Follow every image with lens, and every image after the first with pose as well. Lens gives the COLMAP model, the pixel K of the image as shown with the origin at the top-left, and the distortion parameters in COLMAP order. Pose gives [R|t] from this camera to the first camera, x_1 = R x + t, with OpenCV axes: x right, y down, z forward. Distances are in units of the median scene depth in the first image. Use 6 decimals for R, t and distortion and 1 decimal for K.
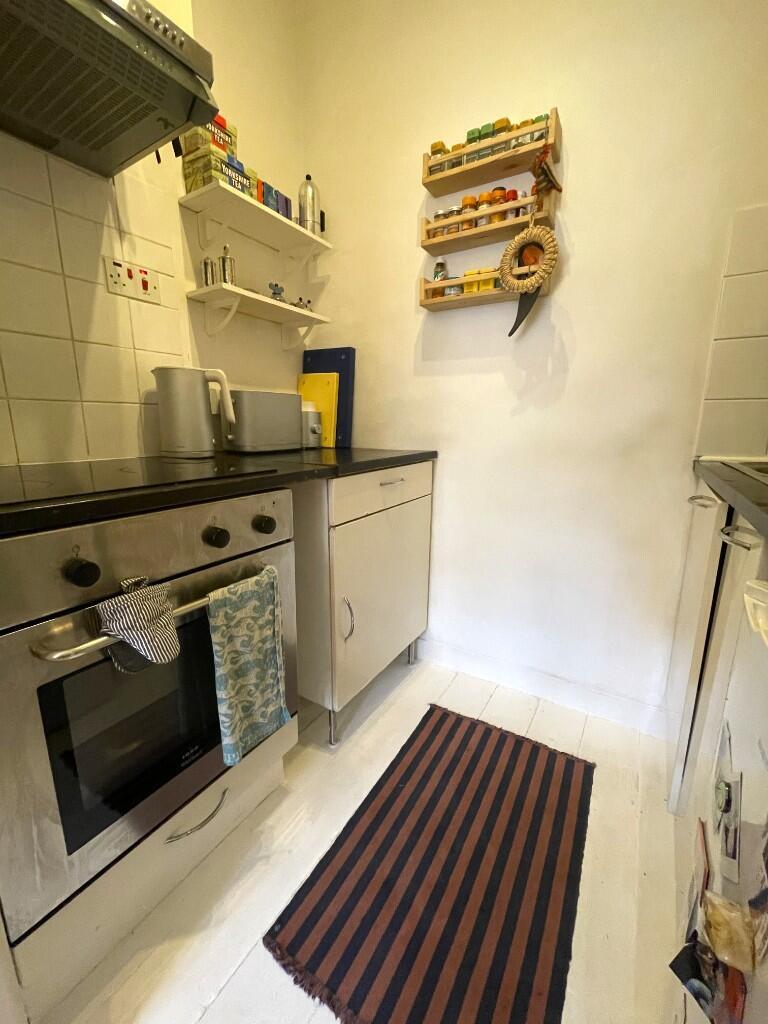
lens RADIAL K [[414.5, 0, 384.0], [0, 414.5, 512.0], [0, 0, 1]] dist [0.000043, -0.000065]
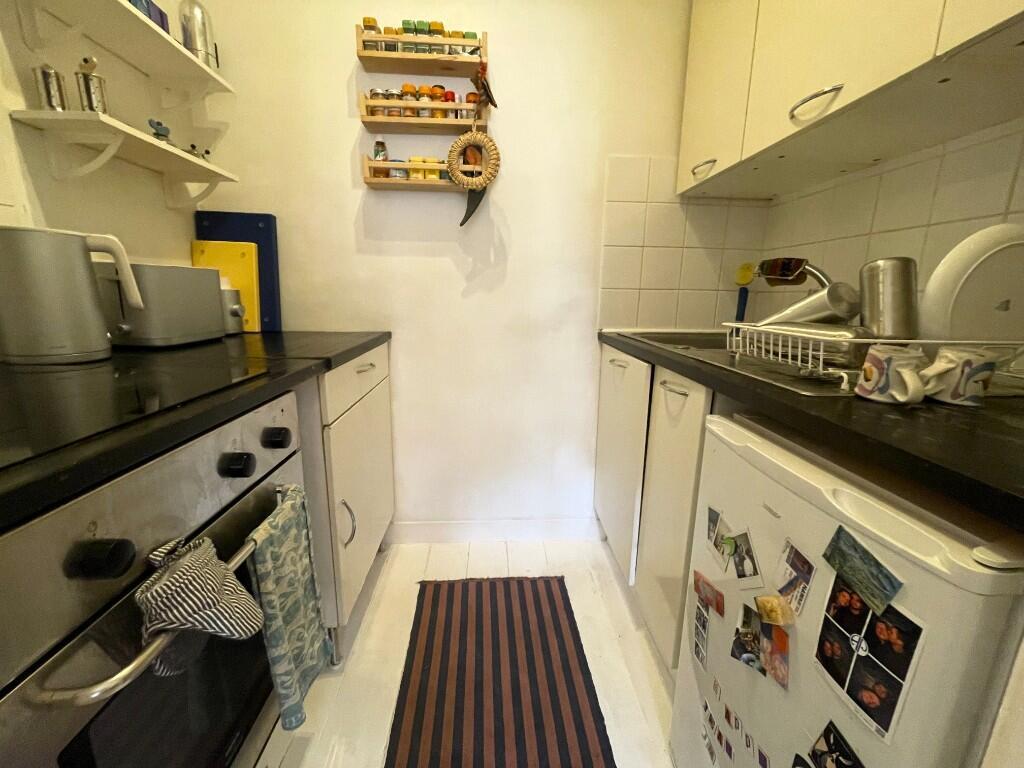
lens RADIAL K [[414.5, 0, 509.1], [0, 414.5, 382.8], [0, 0, 1]] dist [0.000043, -0.000065]
pose [[0.822204, -0.115331, 0.557386, -0.245016], [0.110180, 0.992984, 0.042935, -0.044026], [-0.558427, 0.026111, 0.829143, 0.029085]]
